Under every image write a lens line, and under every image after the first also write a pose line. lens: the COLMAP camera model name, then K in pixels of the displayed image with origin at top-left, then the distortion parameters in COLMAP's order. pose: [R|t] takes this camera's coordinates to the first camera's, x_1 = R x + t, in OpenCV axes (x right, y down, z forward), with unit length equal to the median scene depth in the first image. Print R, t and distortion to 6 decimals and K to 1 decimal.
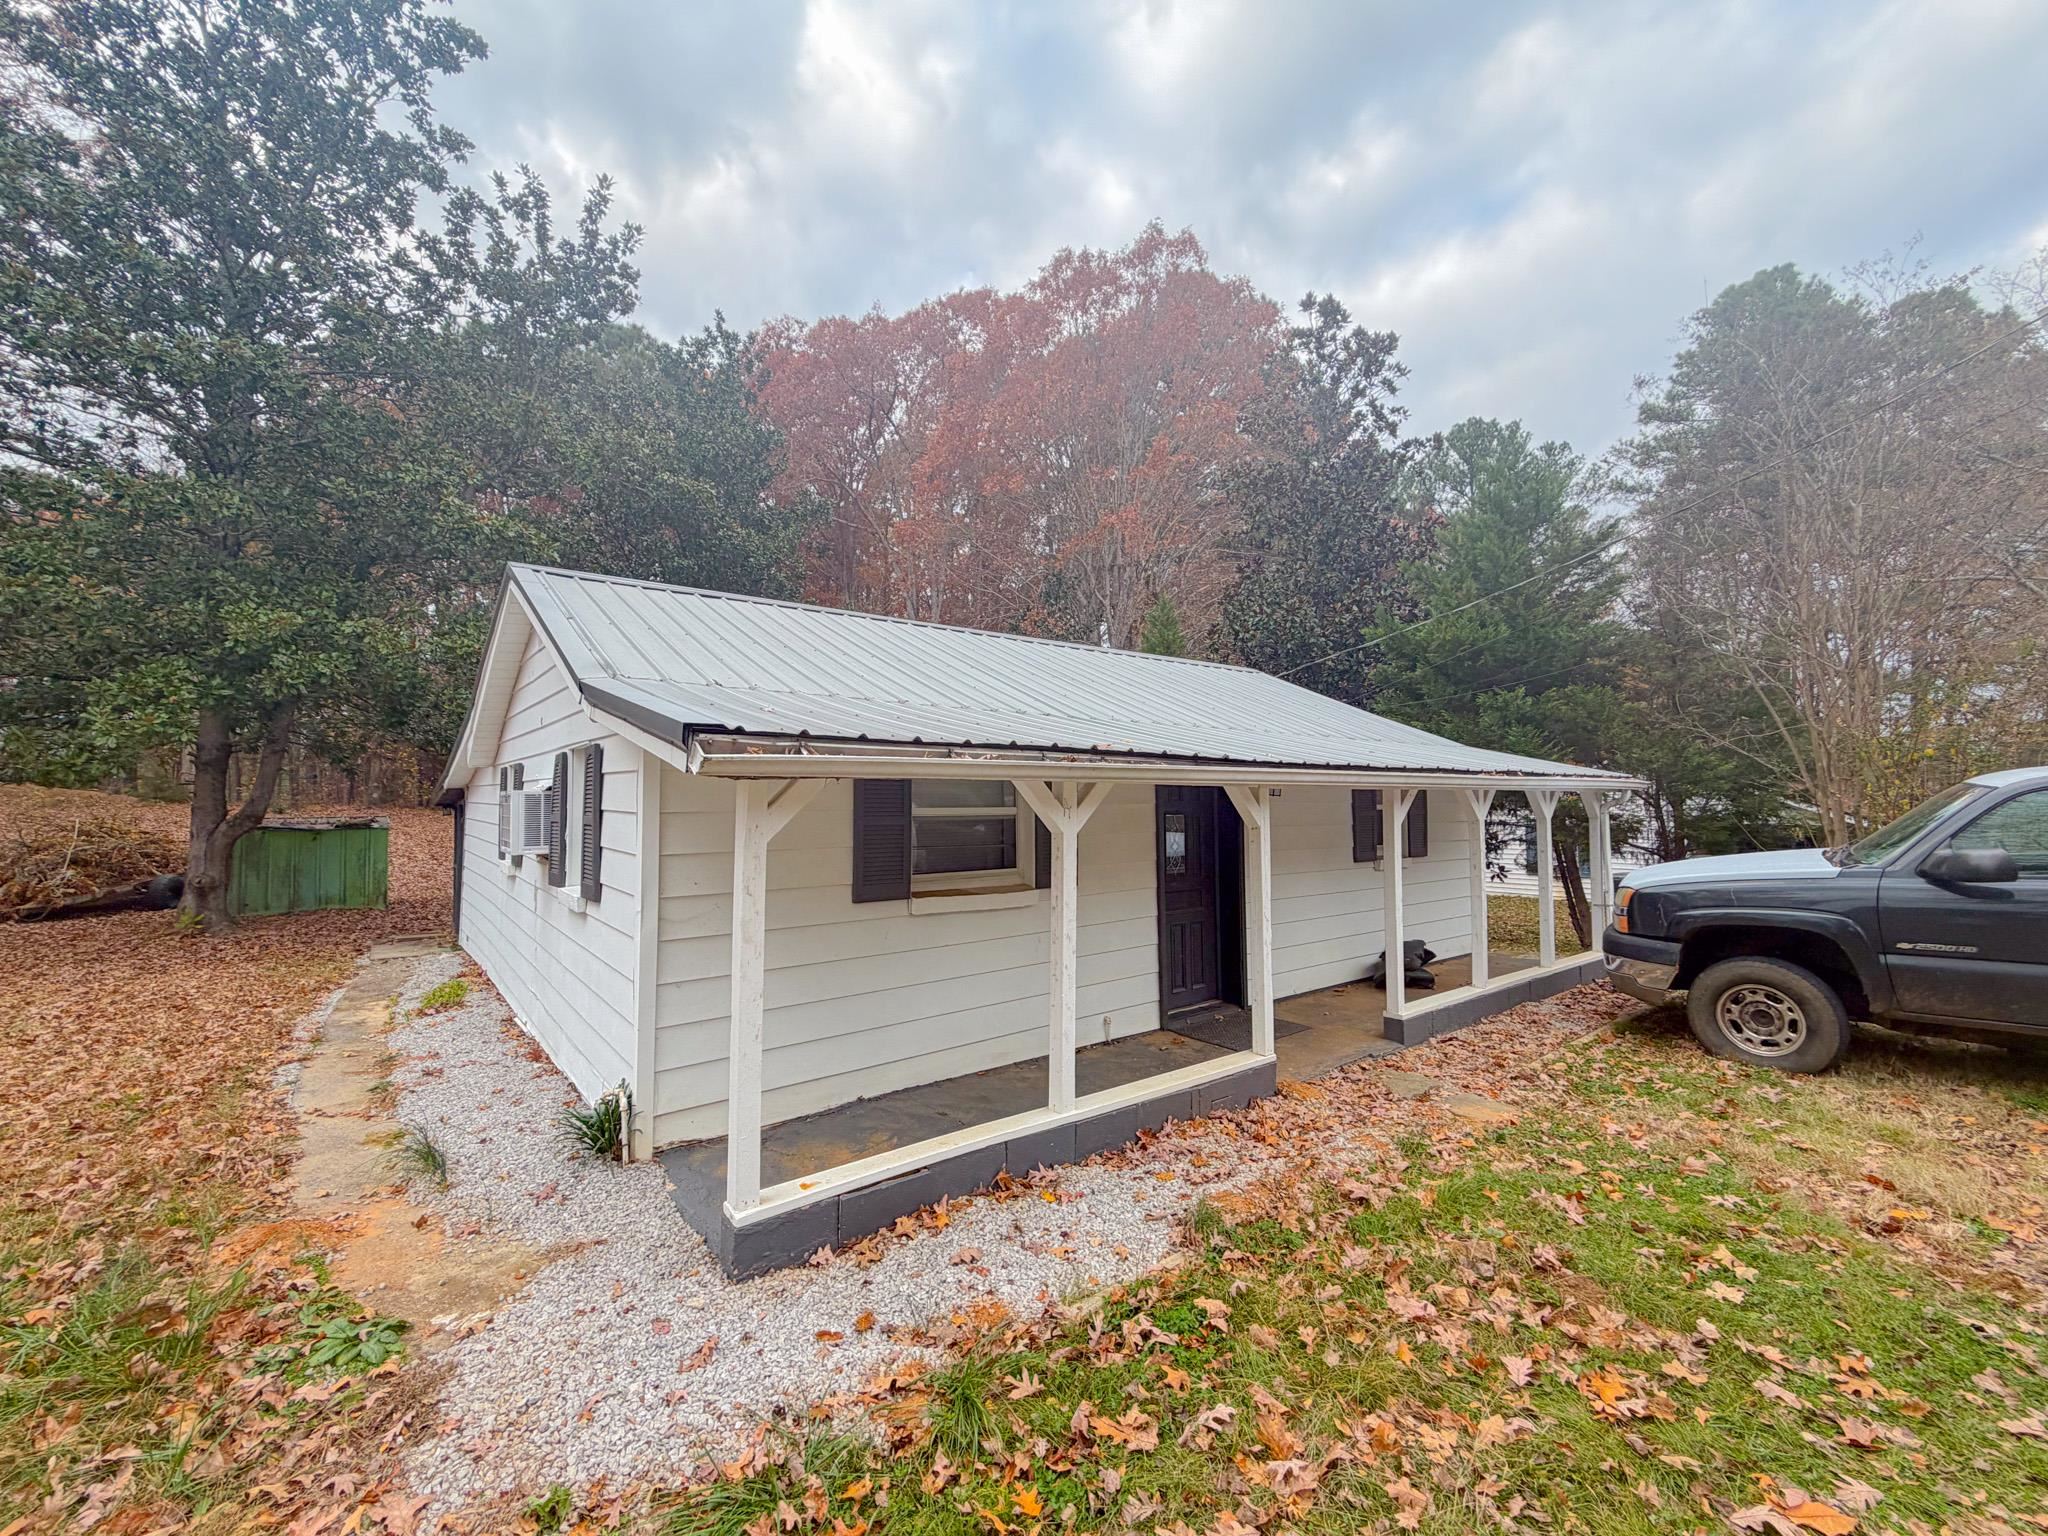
lens RADIAL K [[830.4, 0, 1025.0], [0, 830.4, 756.4], [0, 0, 1]] dist [0.000777, 0.000044]
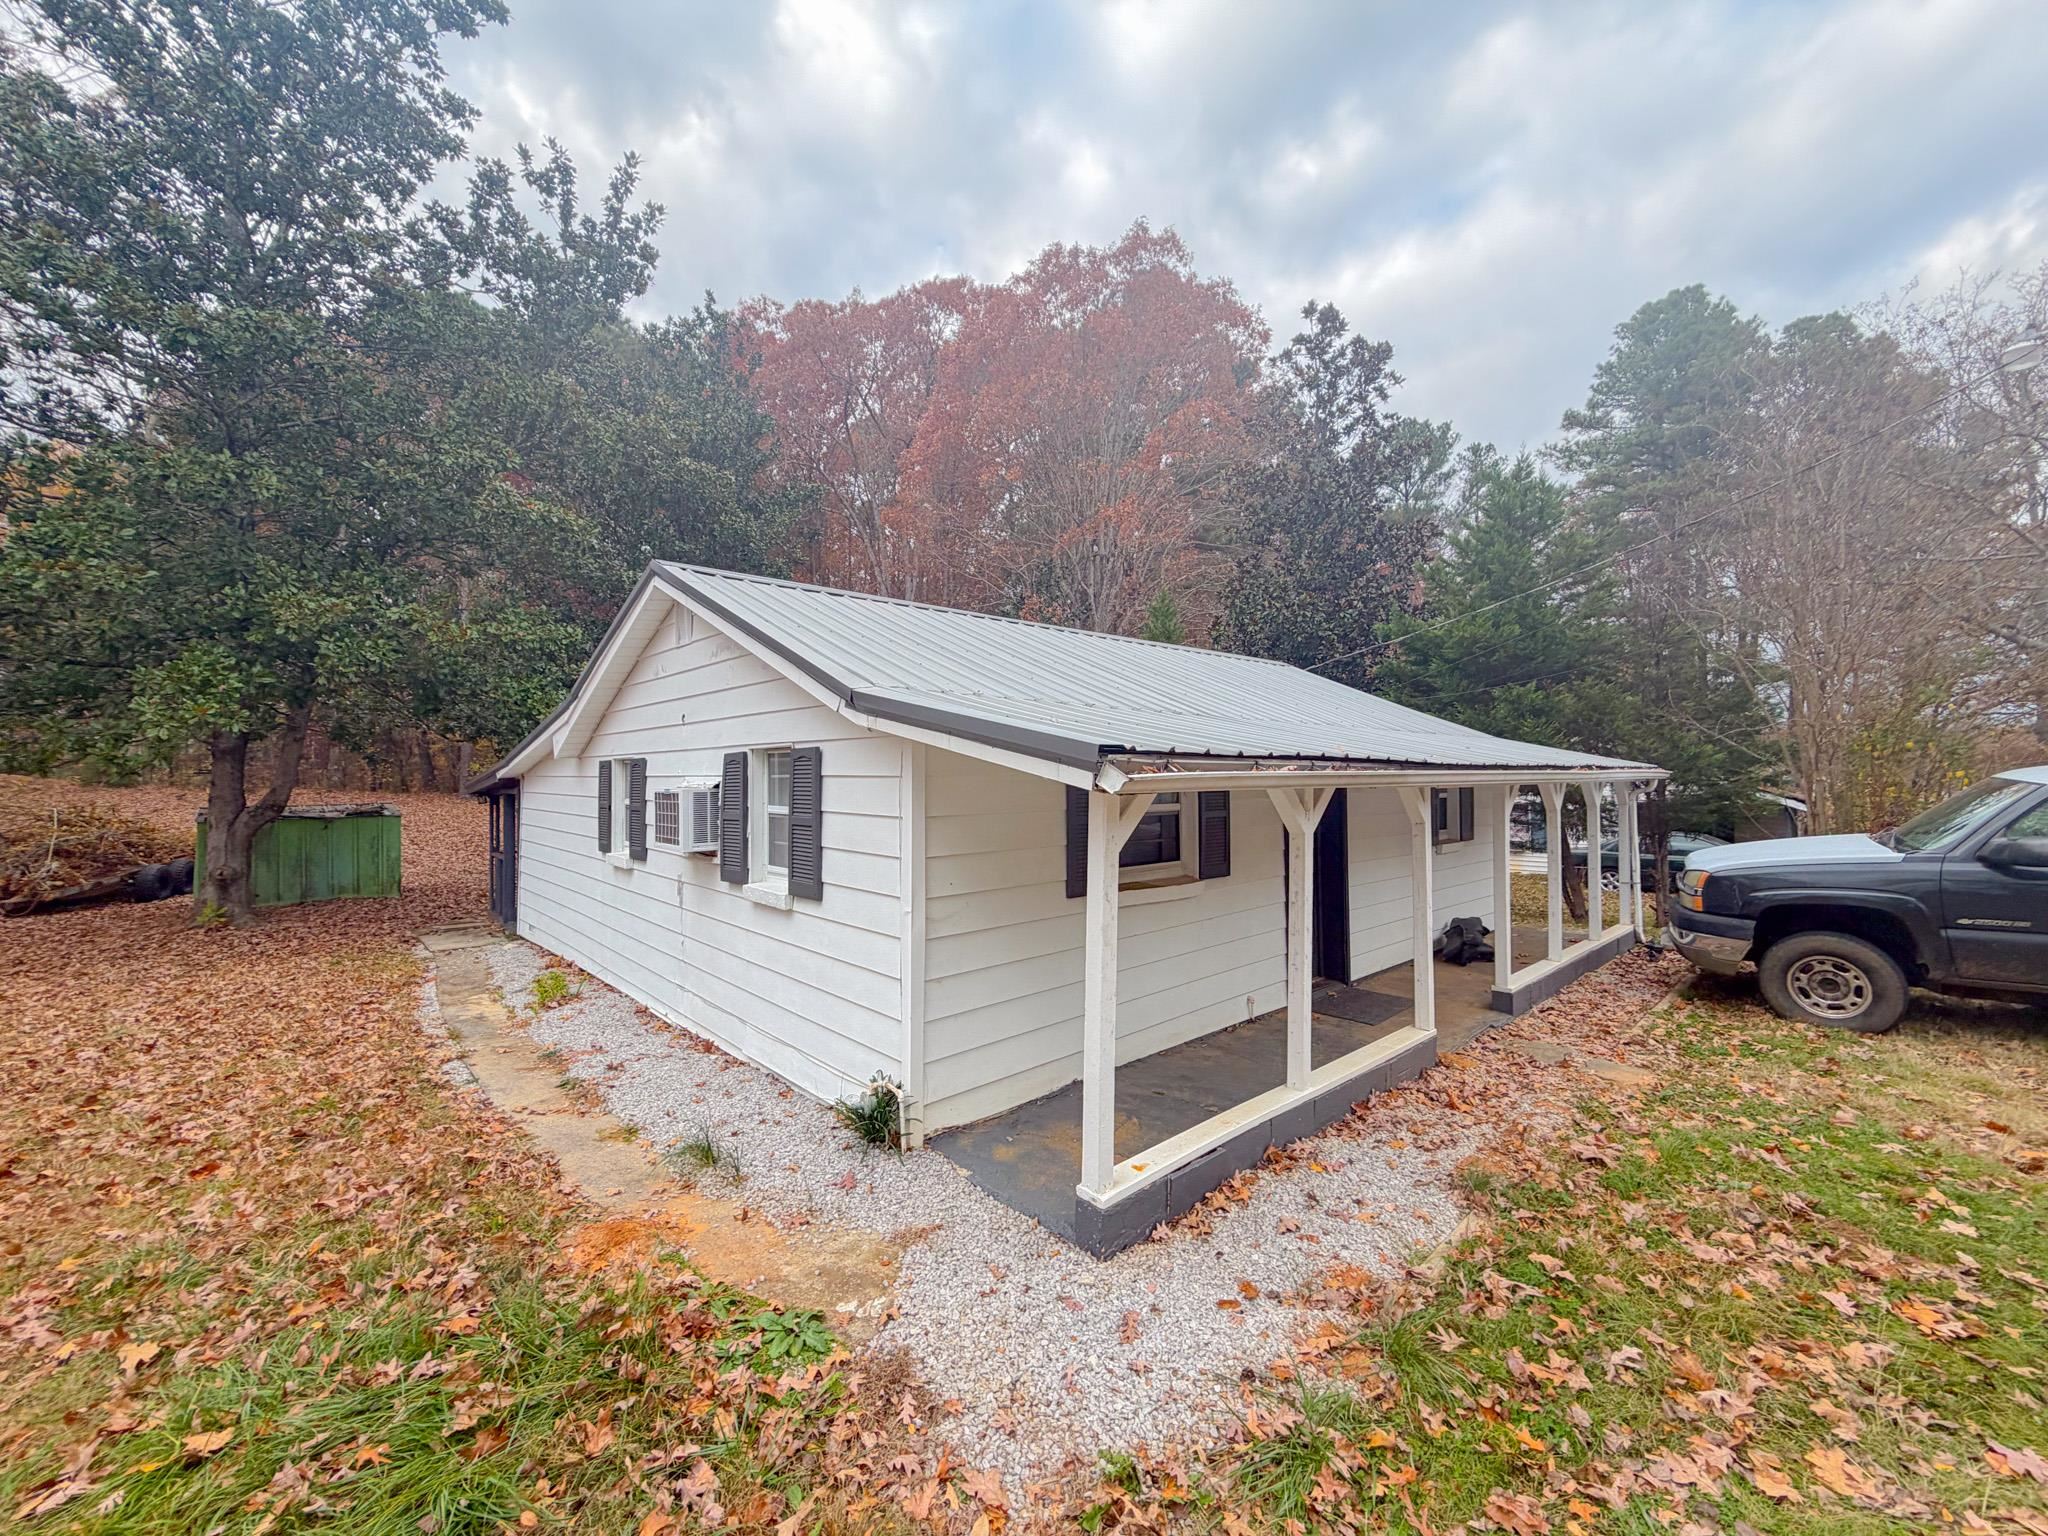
lens RADIAL K [[830.4, 0, 744.1], [0, 830.4, 756.2], [0, 0, 1]] dist [0.000777, 0.000044]
pose [[0.997175, -0.003709, 0.075023, -0.678392], [-0.000618, 0.998341, 0.057572, -0.062368], [-0.075112, -0.057455, 0.995518, -0.002237]]
